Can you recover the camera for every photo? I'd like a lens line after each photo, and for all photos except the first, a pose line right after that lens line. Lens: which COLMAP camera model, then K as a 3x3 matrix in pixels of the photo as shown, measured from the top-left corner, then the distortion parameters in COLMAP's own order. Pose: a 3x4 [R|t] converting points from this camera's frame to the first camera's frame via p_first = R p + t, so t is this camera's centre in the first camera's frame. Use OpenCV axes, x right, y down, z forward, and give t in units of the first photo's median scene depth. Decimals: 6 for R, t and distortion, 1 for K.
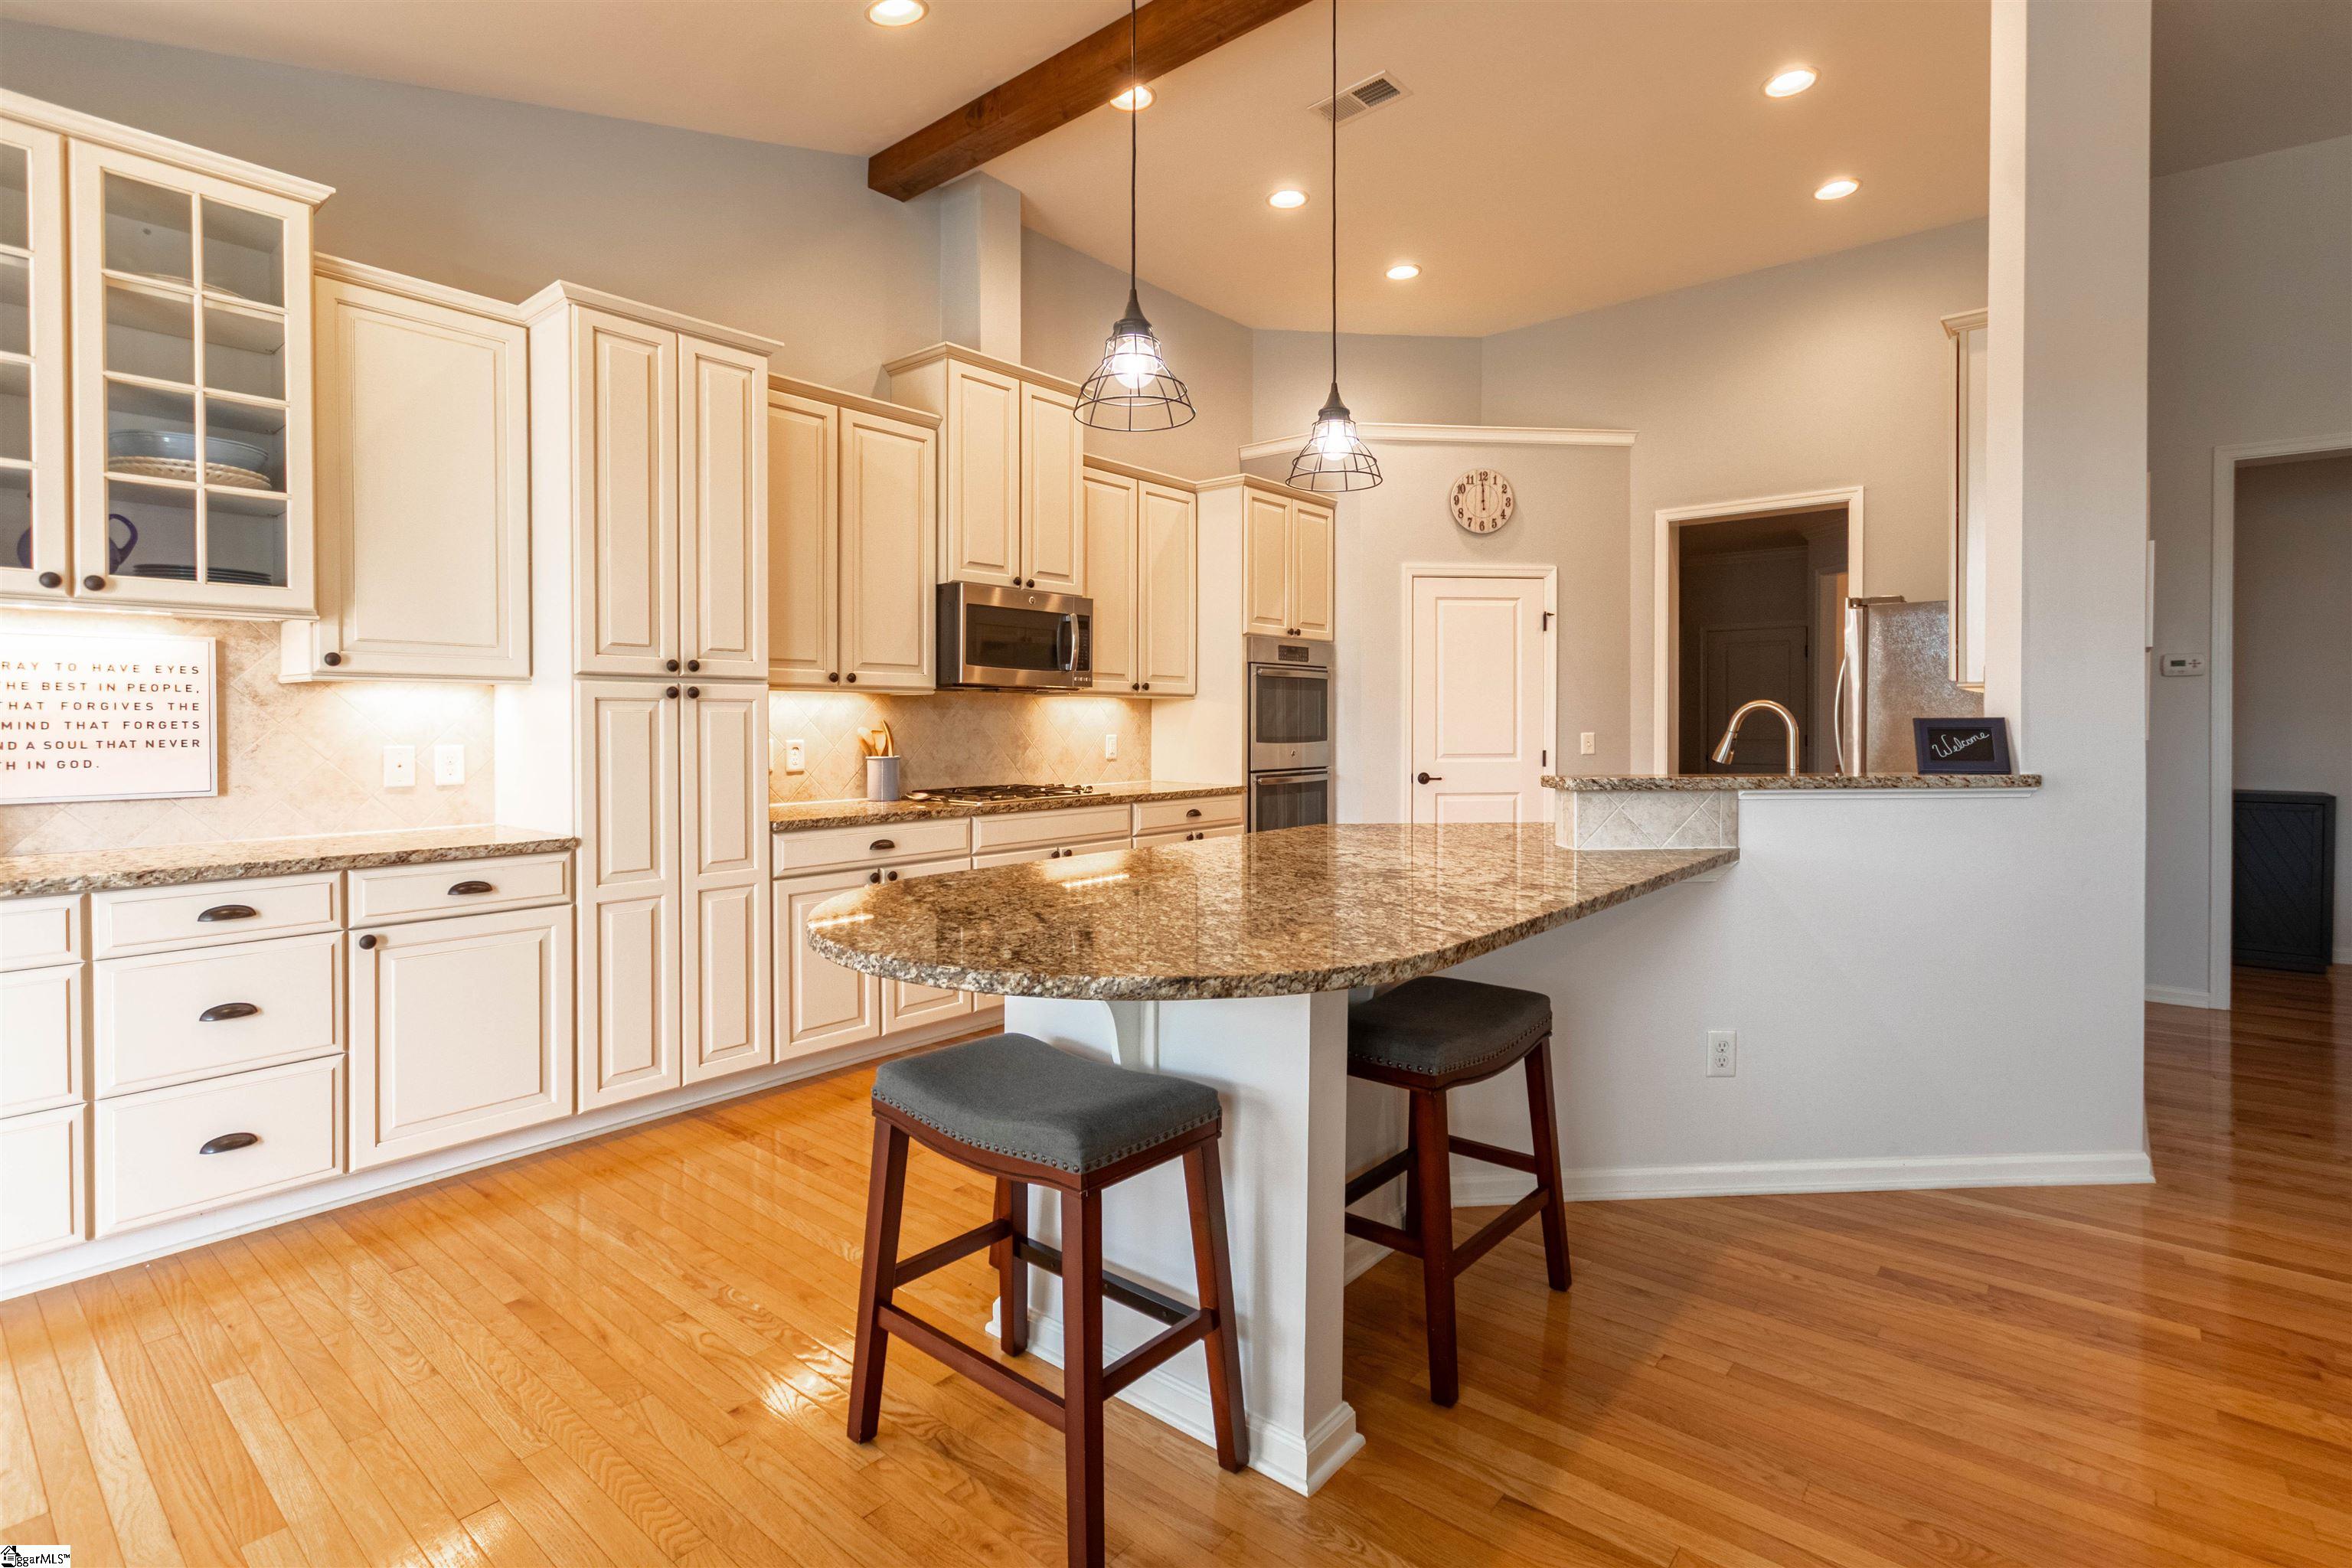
lens RADIAL K [[1138.8, 0, 1172.6], [0, 1138.8, 730.8], [0, 0, 1]] dist [-0.000956, -0.000007]
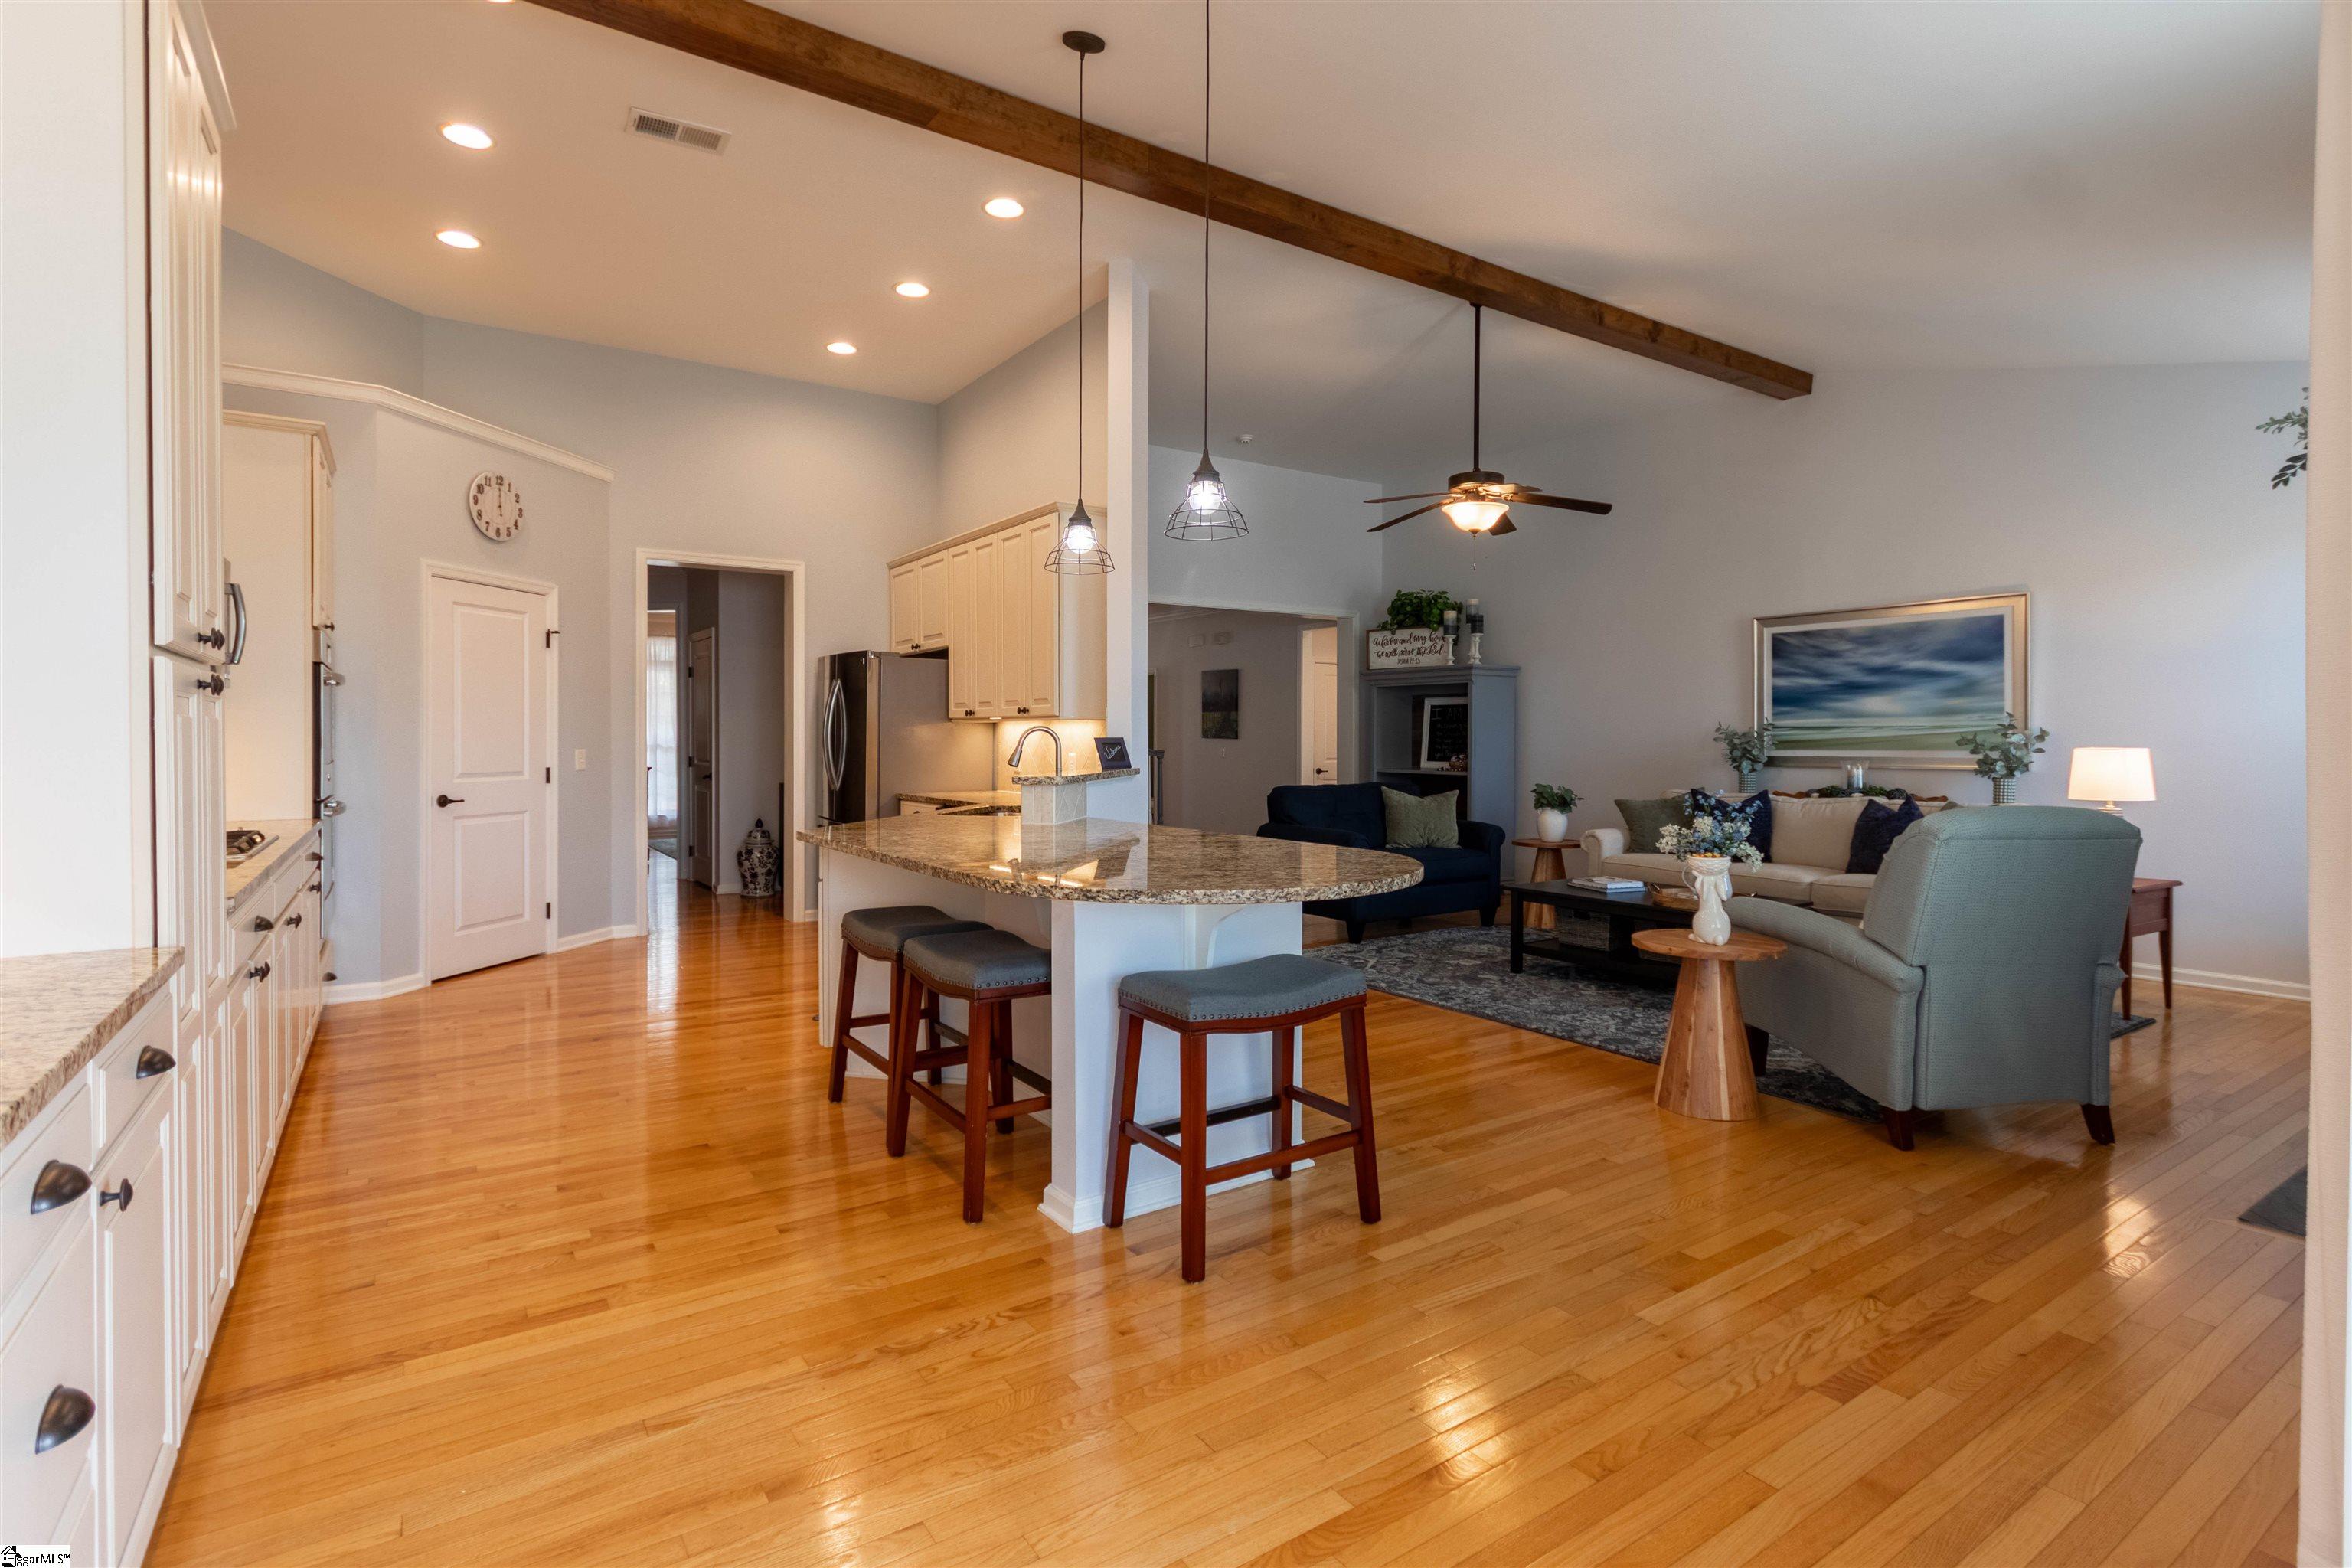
lens RADIAL K [[1114.1, 0, 1169.8], [0, 1114.1, 753.7], [0, 0, 1]] dist [-0.000479, 0.000118]
pose [[0.274134, -0.010429, 0.961635, -0.470733], [0.005847, 0.999941, 0.009177, -0.000509], [-0.961674, 0.003107, 0.274178, 0.207212]]
